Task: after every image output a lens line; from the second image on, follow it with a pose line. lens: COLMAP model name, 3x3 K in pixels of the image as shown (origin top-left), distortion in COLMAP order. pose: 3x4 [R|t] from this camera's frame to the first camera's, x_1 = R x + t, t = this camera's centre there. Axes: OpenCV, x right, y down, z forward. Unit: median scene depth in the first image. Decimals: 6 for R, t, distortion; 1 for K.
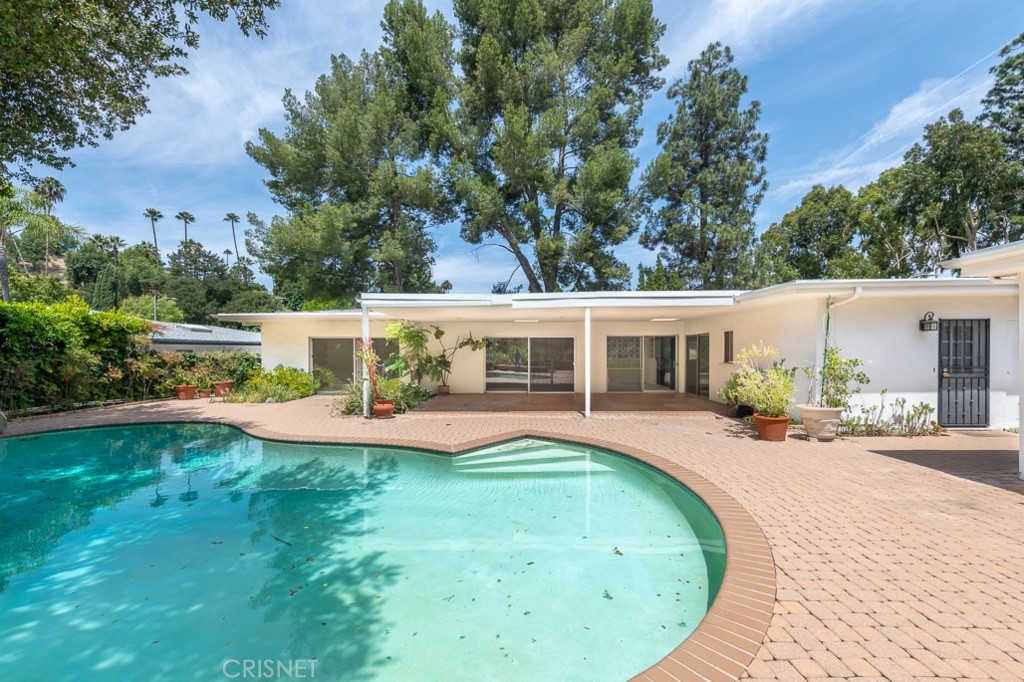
lens RADIAL K [[403.2, 0, 510.1], [0, 403.2, 347.6], [0, 0, 1]] dist [-0.018531, 0.000178]
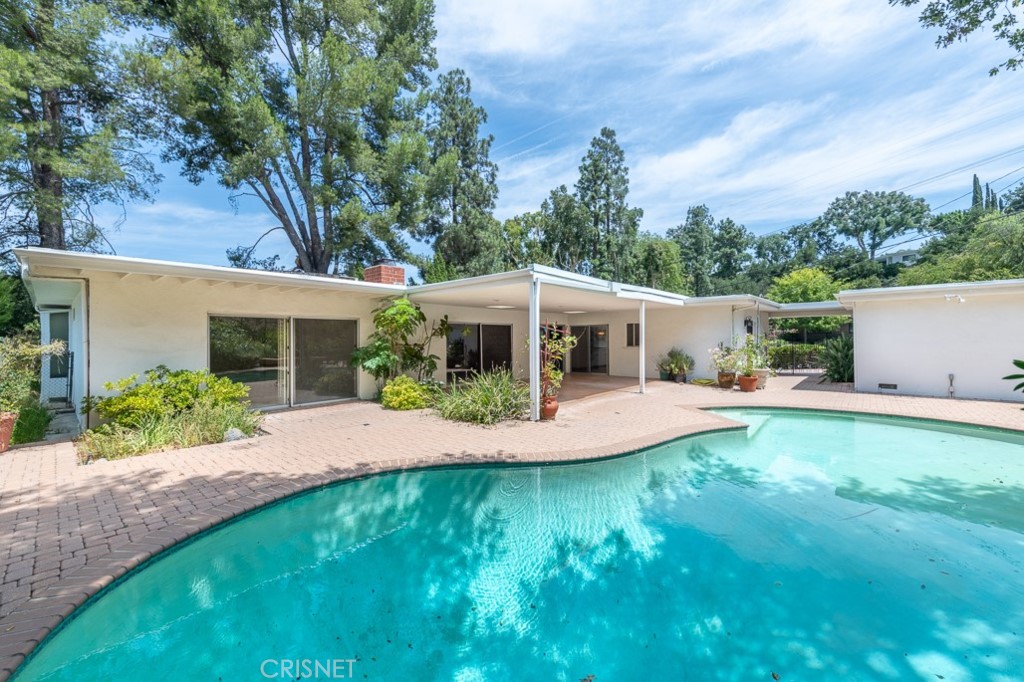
lens RADIAL K [[405.0, 0, 510.4], [0, 405.0, 336.4], [0, 0, 1]] dist [0.000902, 0.000056]
pose [[0.597069, -0.014780, 0.802054, -0.822076], [0.018118, 0.999824, 0.004937, -0.000415], [-0.801985, 0.011584, 0.597231, 0.458814]]
